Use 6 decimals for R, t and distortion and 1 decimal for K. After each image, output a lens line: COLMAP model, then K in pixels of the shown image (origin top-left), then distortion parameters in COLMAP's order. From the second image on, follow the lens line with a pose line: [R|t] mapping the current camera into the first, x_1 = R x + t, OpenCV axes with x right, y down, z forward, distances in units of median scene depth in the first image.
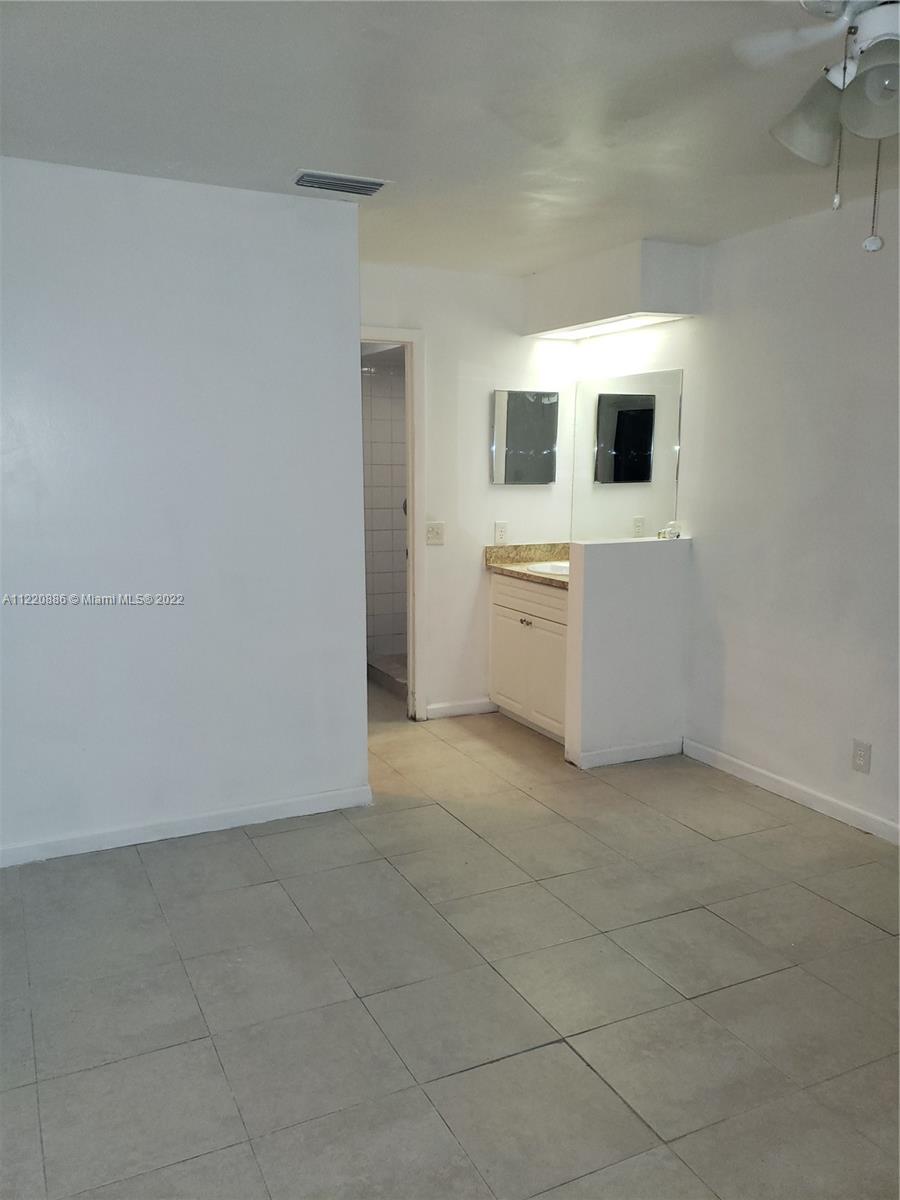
lens RADIAL K [[930.4, 0, 450.0], [0, 930.4, 600.0], [0, 0, 1]] dist [0.065390, -0.099780]
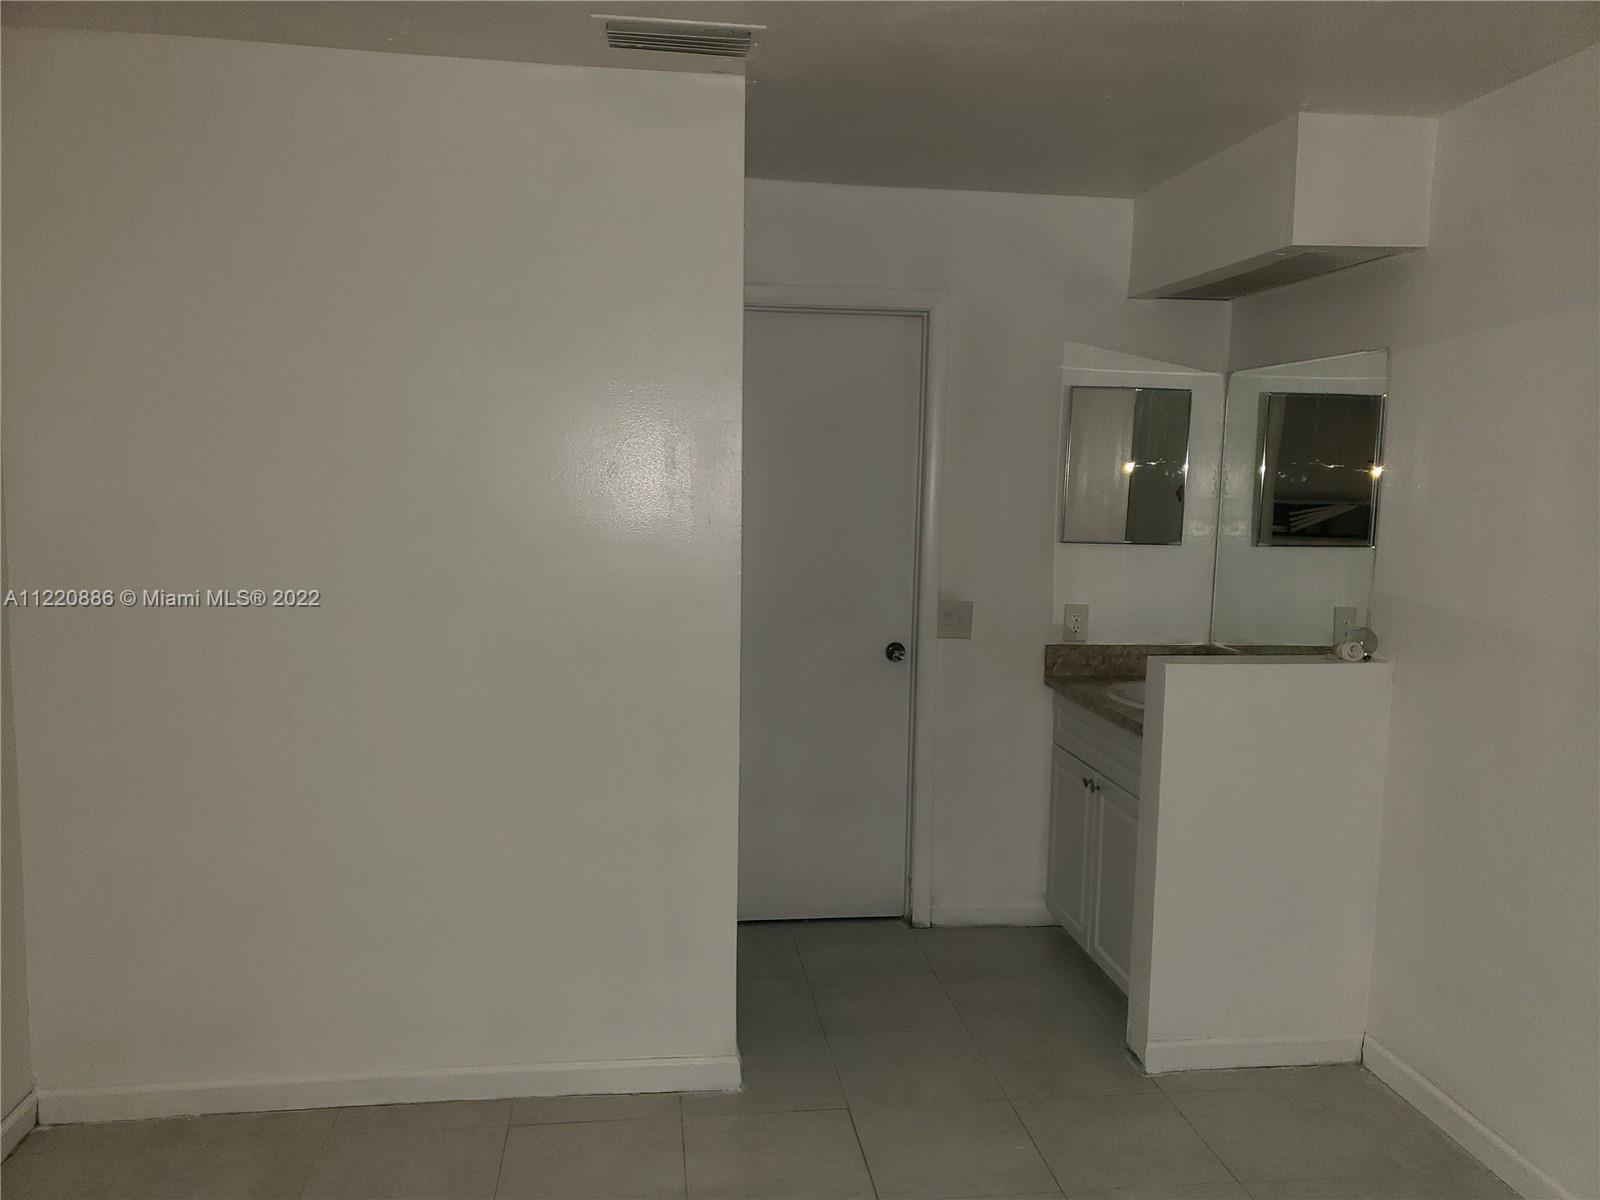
lens RADIAL K [[1265.6, 0, 845.3], [0, 1265.6, 602.7], [0, 0, 1]] dist [0.011110, 0.007579]
pose [[0.954042, 0.049365, -0.295578, 0.153031], [-0.064691, 0.997009, -0.042294, -0.042156], [0.292606, 0.059472, 0.954382, 0.192921]]
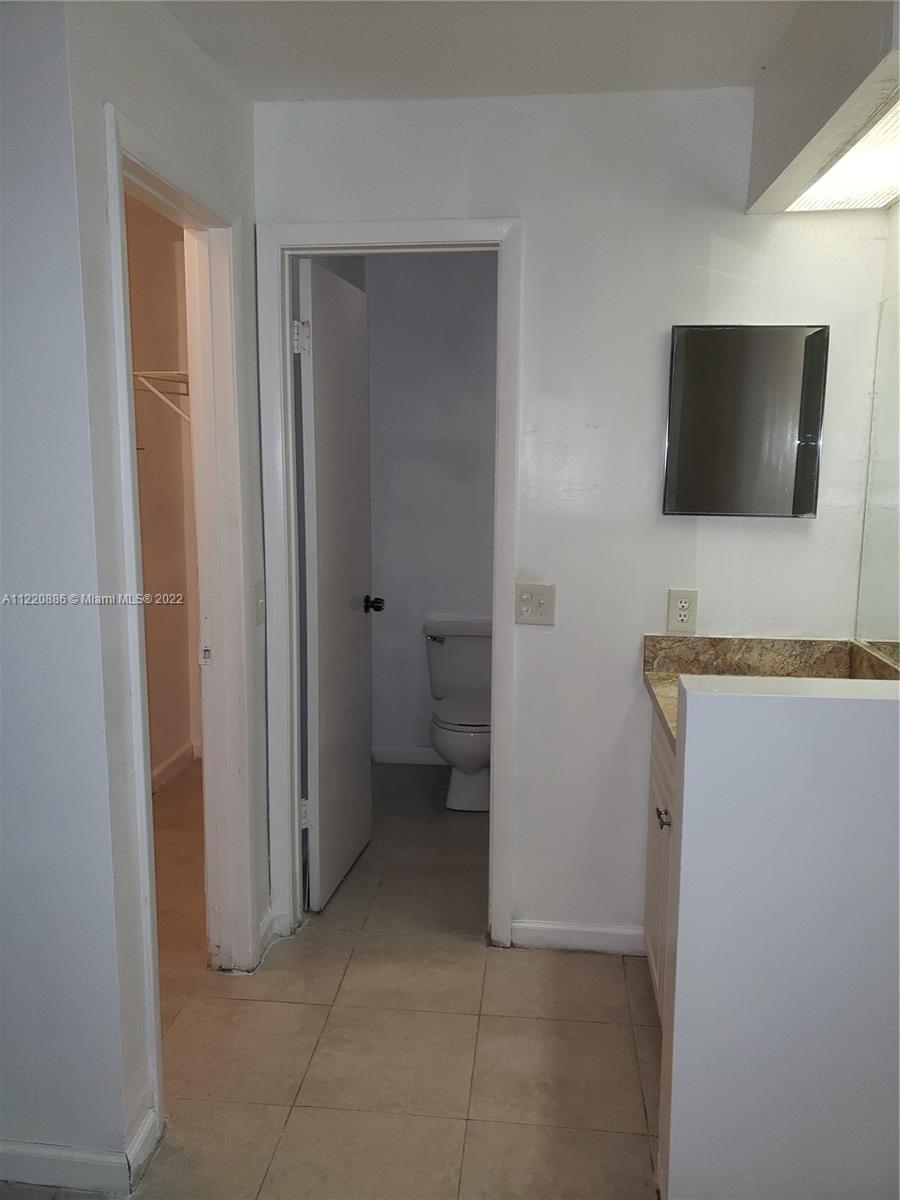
lens RADIAL K [[930.4, 0, 450.0], [0, 930.4, 600.0], [0, 0, 1]] dist [0.065390, -0.099780]
pose [[0.853332, 0.078137, -0.515479, 0.207732], [-0.084648, 0.996351, 0.010901, -0.073513], [0.514450, 0.034332, 0.856833, 0.510042]]
